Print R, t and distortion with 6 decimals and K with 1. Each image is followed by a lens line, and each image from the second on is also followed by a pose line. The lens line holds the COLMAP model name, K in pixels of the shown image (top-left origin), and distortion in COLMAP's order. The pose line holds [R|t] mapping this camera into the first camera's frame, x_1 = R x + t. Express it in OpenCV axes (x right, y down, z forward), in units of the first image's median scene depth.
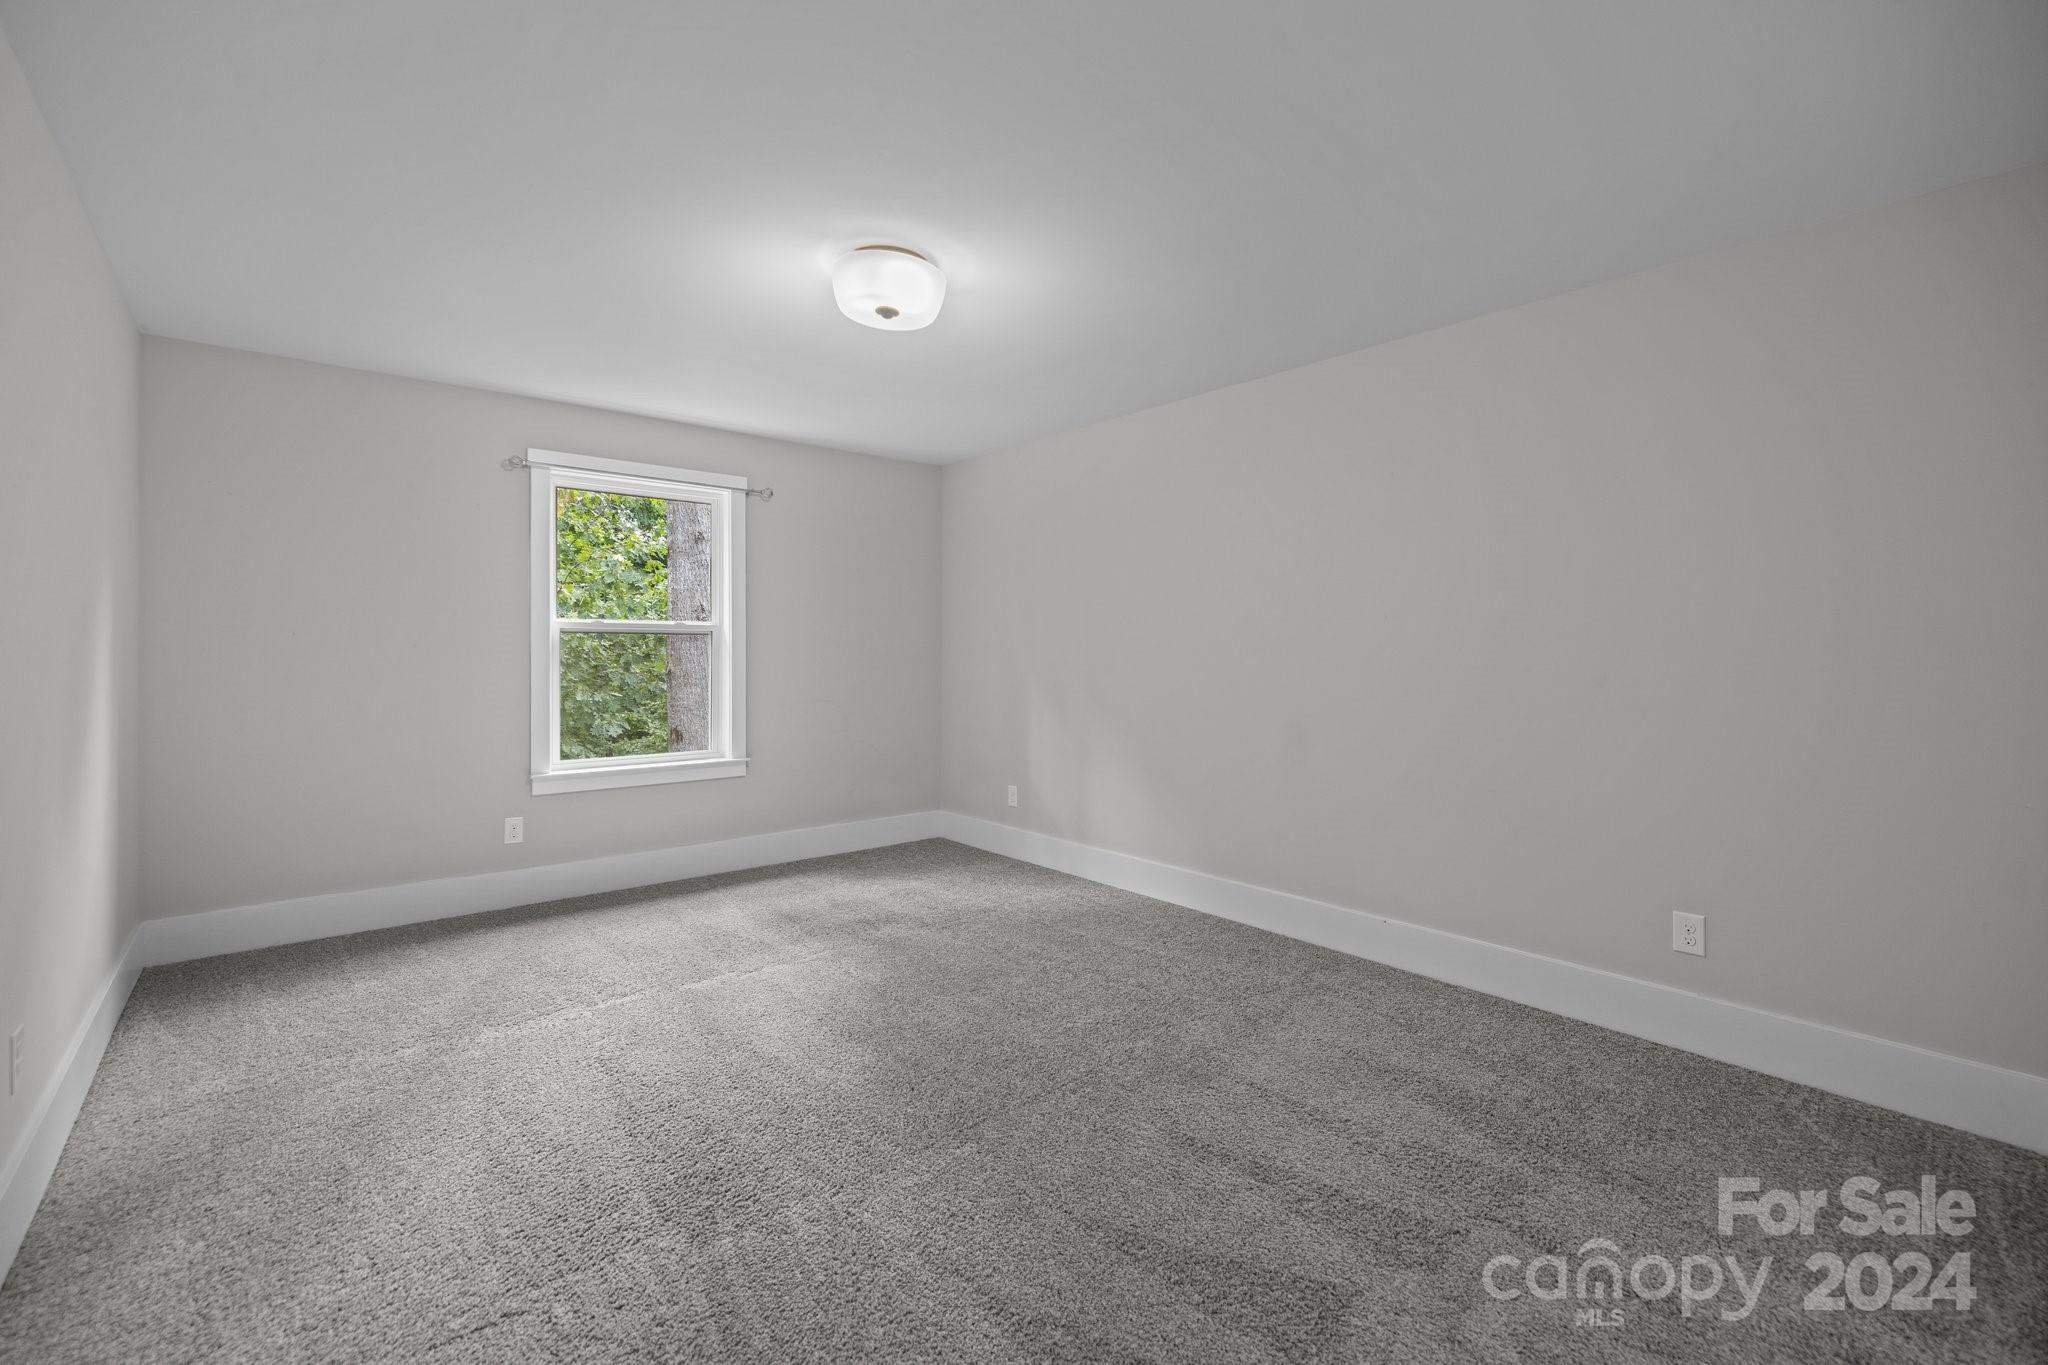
lens RADIAL K [[866.8, 0, 1016.4], [0, 866.8, 671.6], [0, 0, 1]] dist [0.001591, 0.000013]
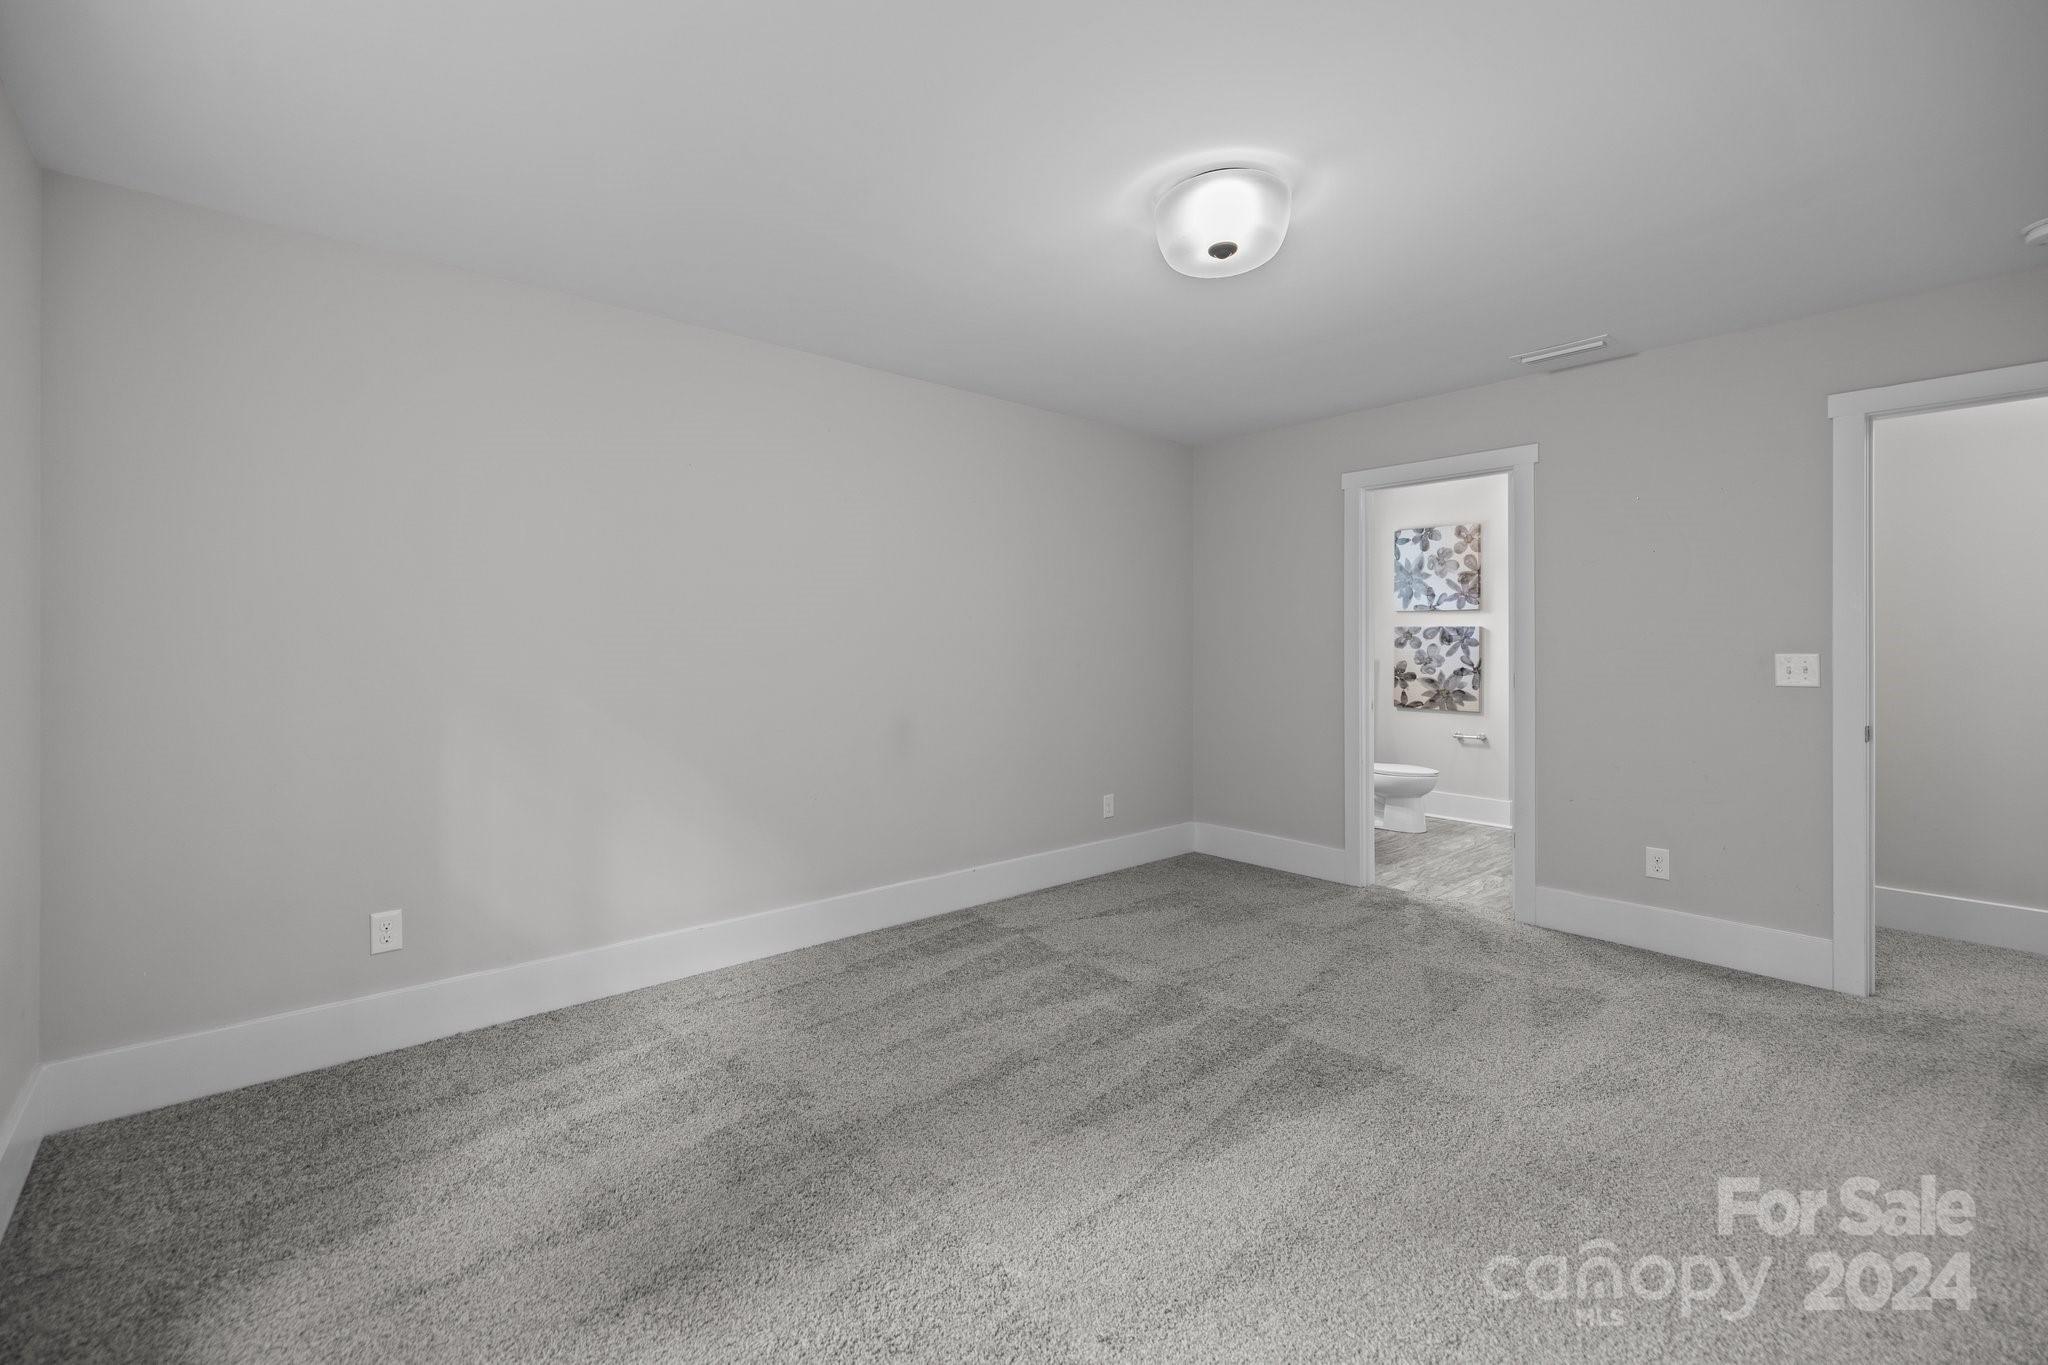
lens RADIAL K [[866.8, 0, 1014.1], [0, 866.8, 674.7], [0, 0, 1]] dist [0.001591, 0.000013]
pose [[-0.008669, -0.026483, 0.999612, -0.646857], [0.030106, 0.999189, 0.026733, -0.011183], [-0.999509, 0.030326, -0.007864, 0.799931]]
